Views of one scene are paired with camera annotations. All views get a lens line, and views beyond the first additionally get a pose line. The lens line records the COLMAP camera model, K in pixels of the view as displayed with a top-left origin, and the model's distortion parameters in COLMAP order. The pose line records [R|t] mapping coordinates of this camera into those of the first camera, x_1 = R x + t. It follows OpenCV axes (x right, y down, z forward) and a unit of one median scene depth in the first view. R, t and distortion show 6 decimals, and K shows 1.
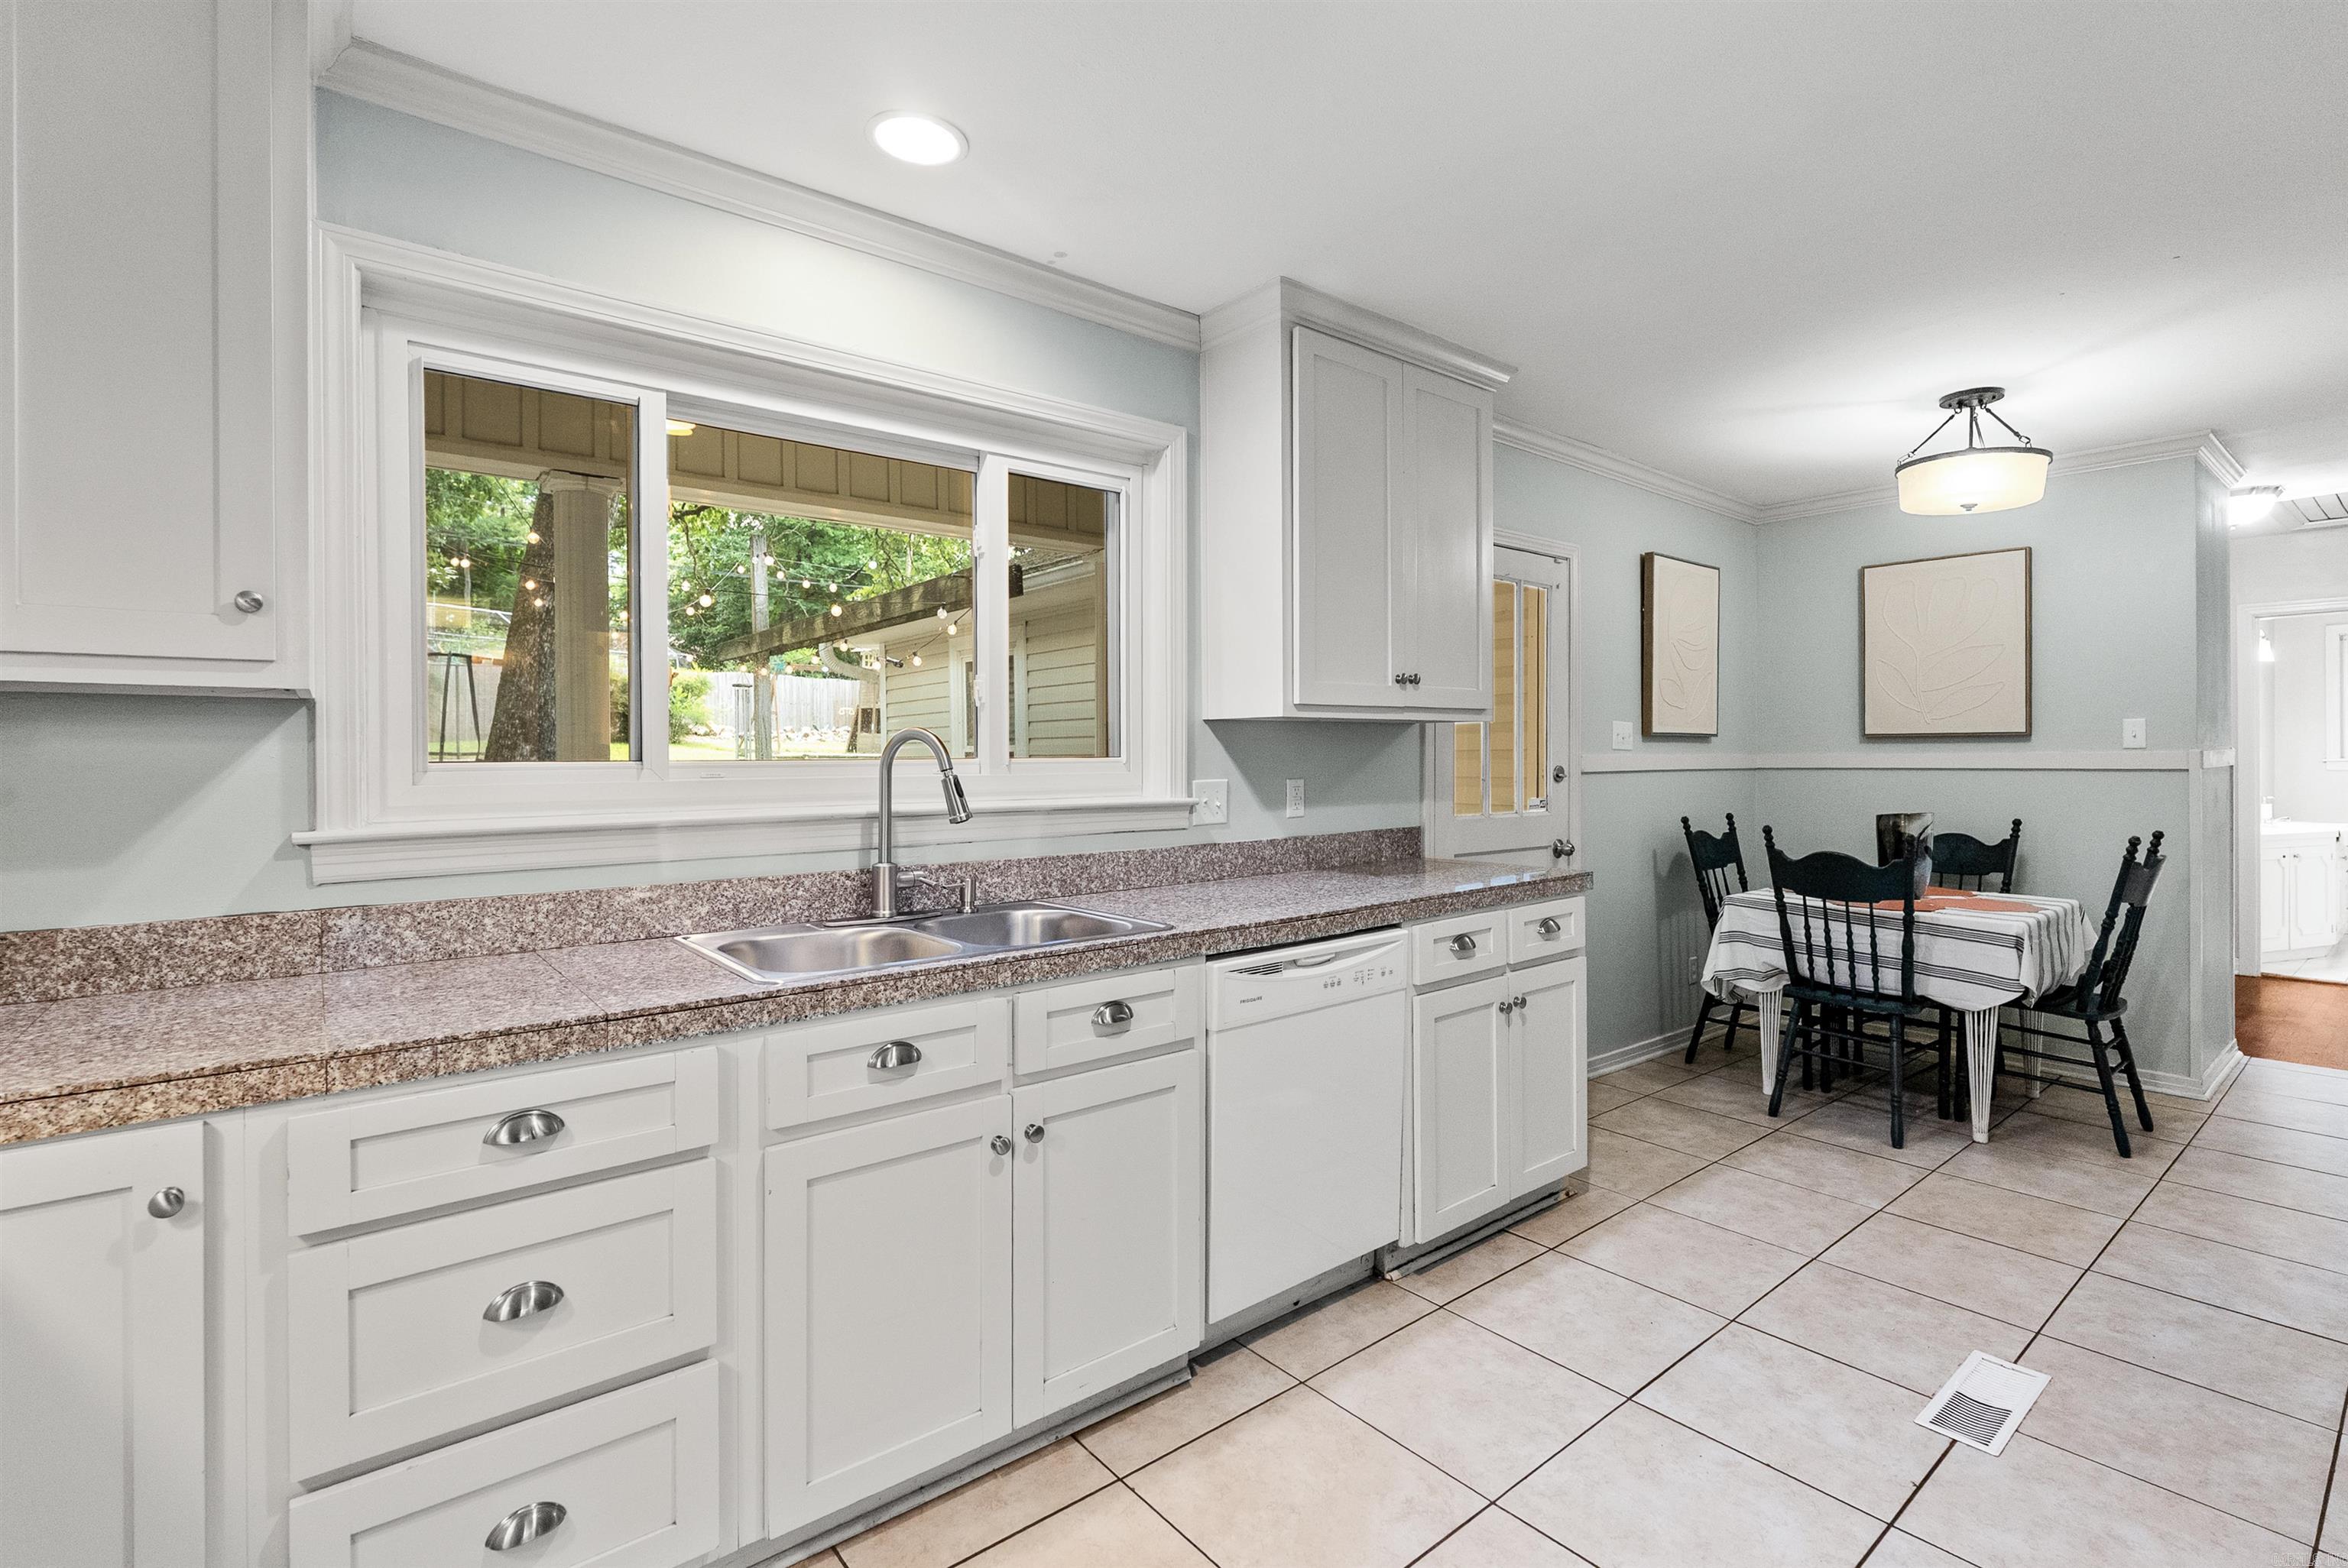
lens RADIAL K [[1077.0, 0, 1186.4], [0, 1077.0, 761.9], [0, 0, 1]] dist [-0.003683, -0.001016]
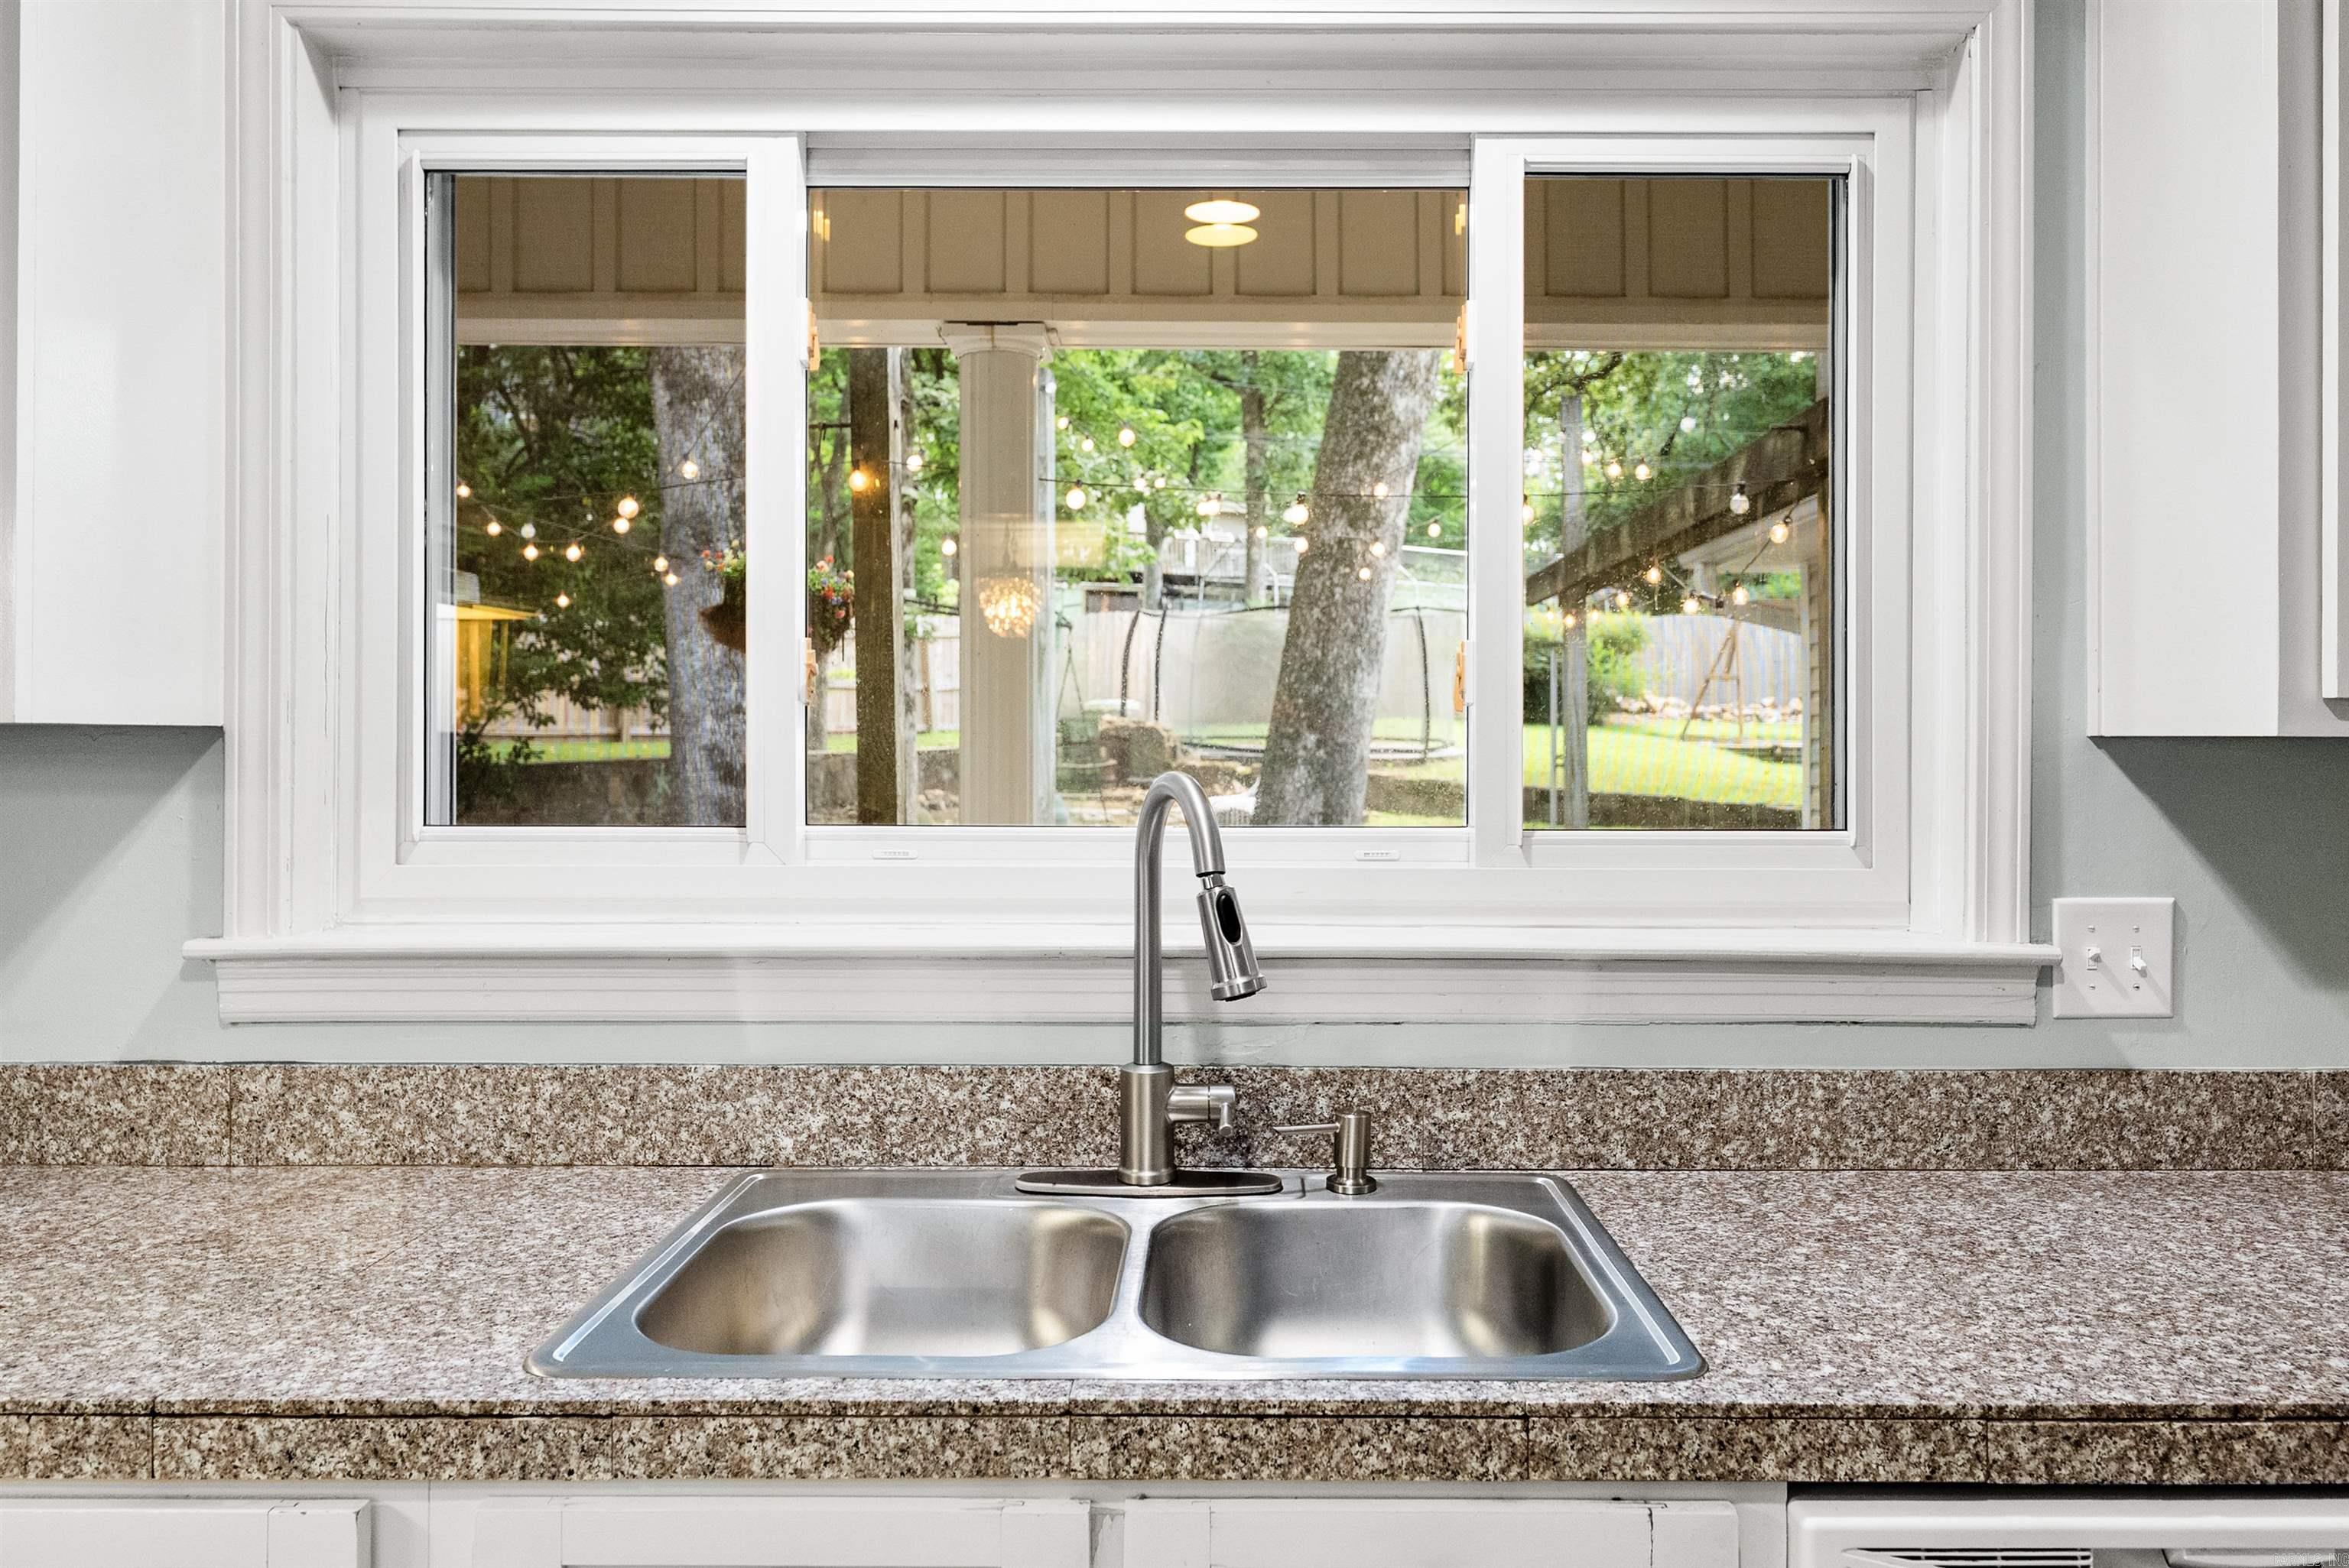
lens RADIAL K [[1688.1, 0, 1256.5], [0, 1688.1, 733.3], [0, 0, 1]] dist [0.000657, -0.000206]
pose [[0.775621, 0.007335, -0.631157, 0.226646], [-0.012796, 0.999910, -0.004104, -0.048174], [0.631069, 0.011259, 0.775645, 0.508526]]
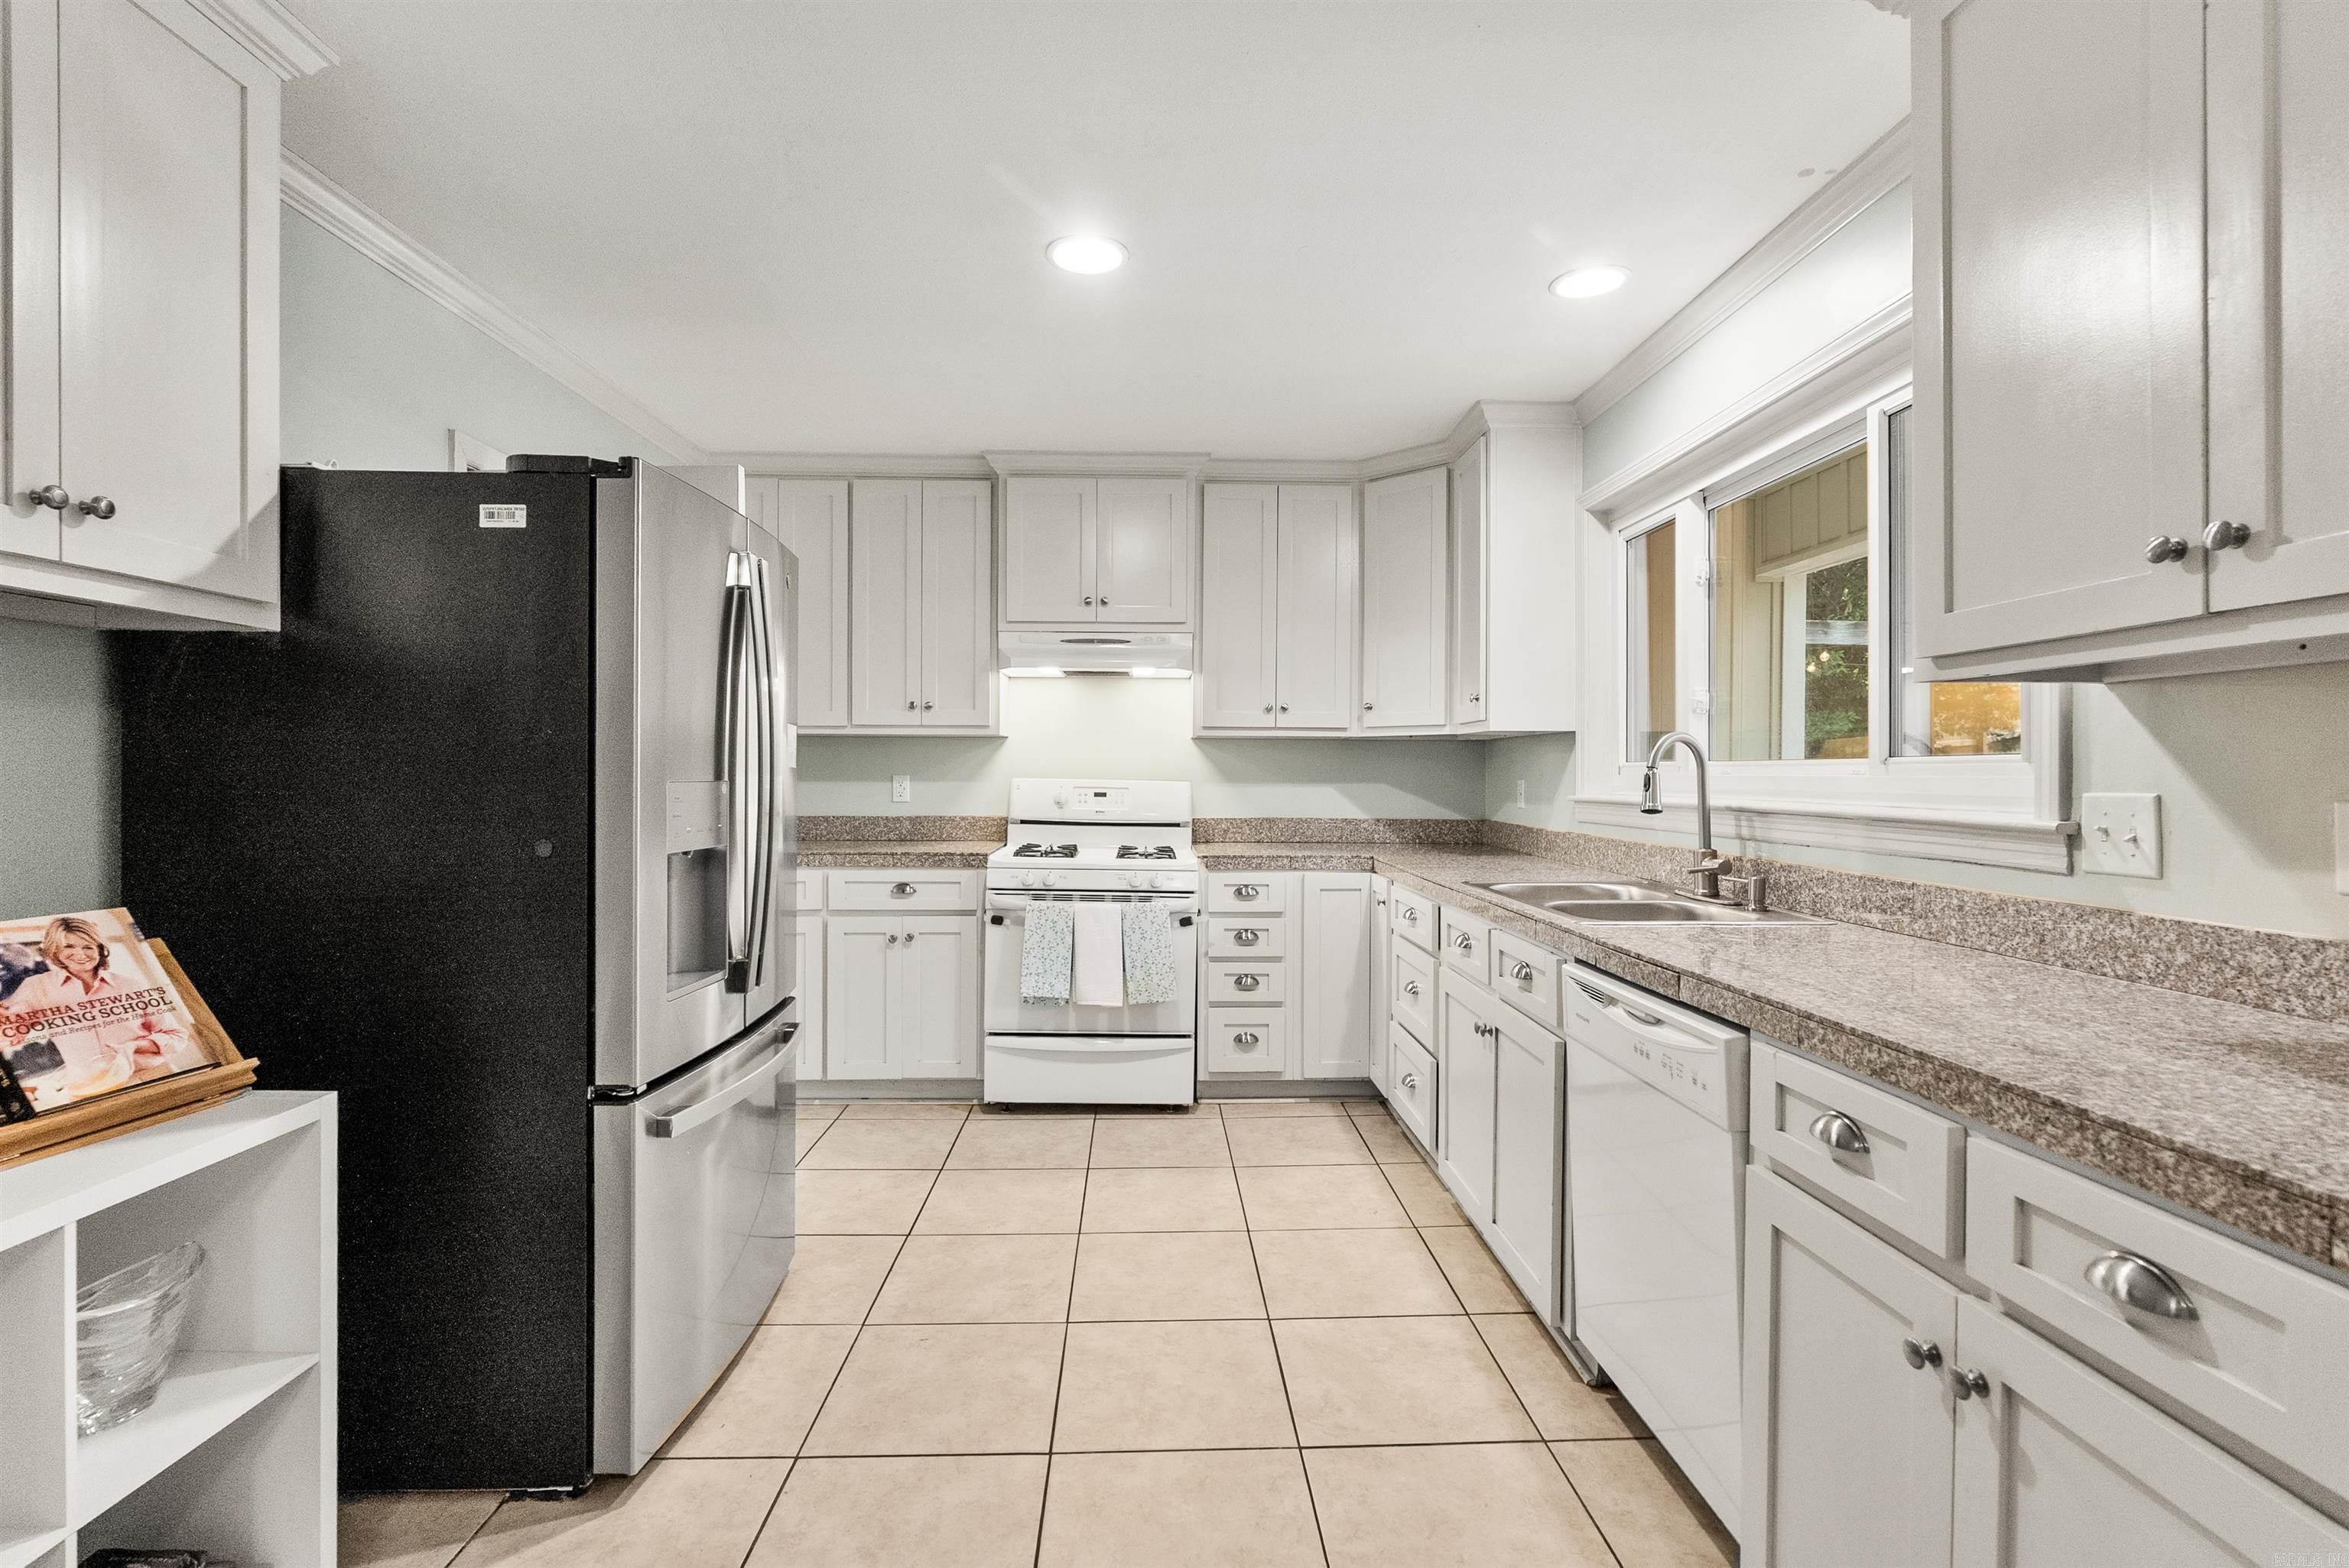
lens RADIAL K [[1048.6, 0, 1175.9], [0, 1048.6, 779.2], [0, 0, 1]] dist [-0.000378, -0.000676]
pose [[-0.606186, 0.010618, -0.795252, 1.034428], [-0.002910, 0.999875, 0.015568, 0.003842], [0.795318, 0.011751, -0.606079, 1.331861]]
